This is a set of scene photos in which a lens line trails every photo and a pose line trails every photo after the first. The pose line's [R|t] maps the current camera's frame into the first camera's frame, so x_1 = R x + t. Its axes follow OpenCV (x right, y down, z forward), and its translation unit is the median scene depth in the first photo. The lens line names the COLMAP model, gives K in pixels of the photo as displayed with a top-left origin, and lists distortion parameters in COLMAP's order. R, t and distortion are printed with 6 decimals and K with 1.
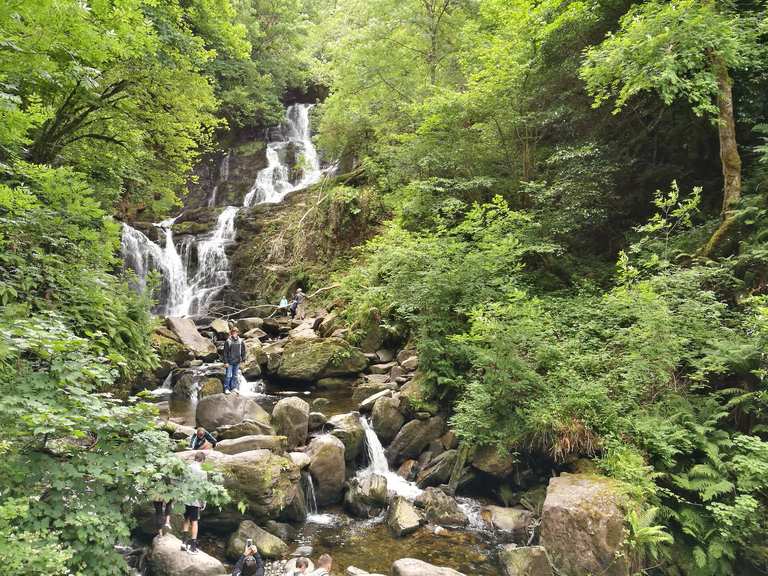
lens RADIAL K [[603.8, 0, 385.2], [0, 603.8, 278.8], [0, 0, 1]] dist [0.042011, -0.005539]
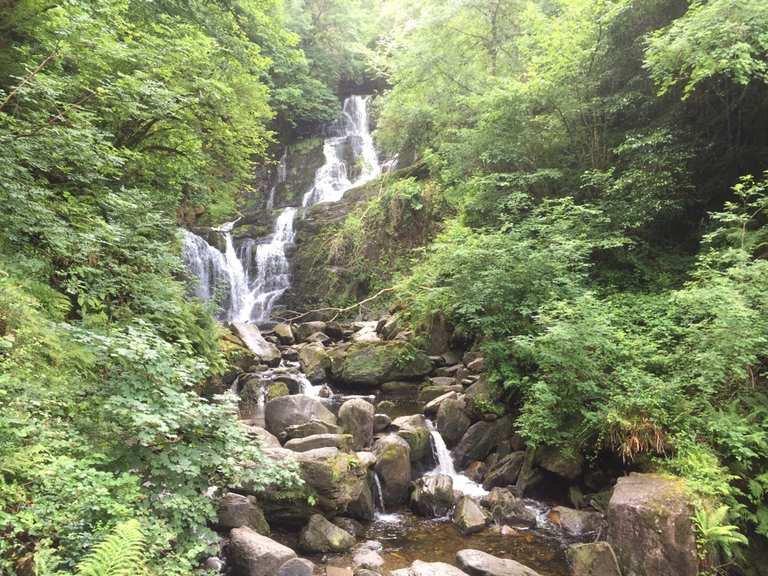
lens RADIAL K [[651.3, 0, 384.0], [0, 651.3, 288.0], [0, 0, 1]] dist [0.089068, 0.004931]
pose [[0.993936, -0.026634, -0.106683, 0.008551], [0.028333, 0.999494, 0.014438, -0.002834], [0.106244, -0.017373, 0.994188, -0.051620]]
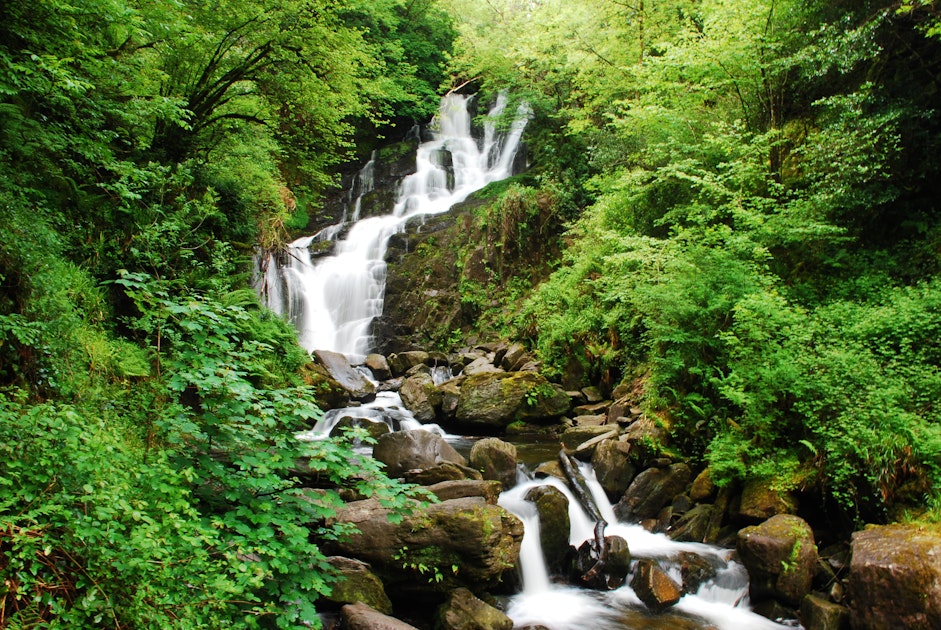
lens RADIAL K [[753.3, 0, 488.1], [0, 753.3, 315.1], [0, 0, 1]] dist [-0.122651, 0.002366]
pose [[0.995853, -0.022431, -0.088171, -0.048179], [0.021978, 0.999740, -0.006104, 0.031966], [0.088285, 0.004140, 0.996087, 0.044114]]
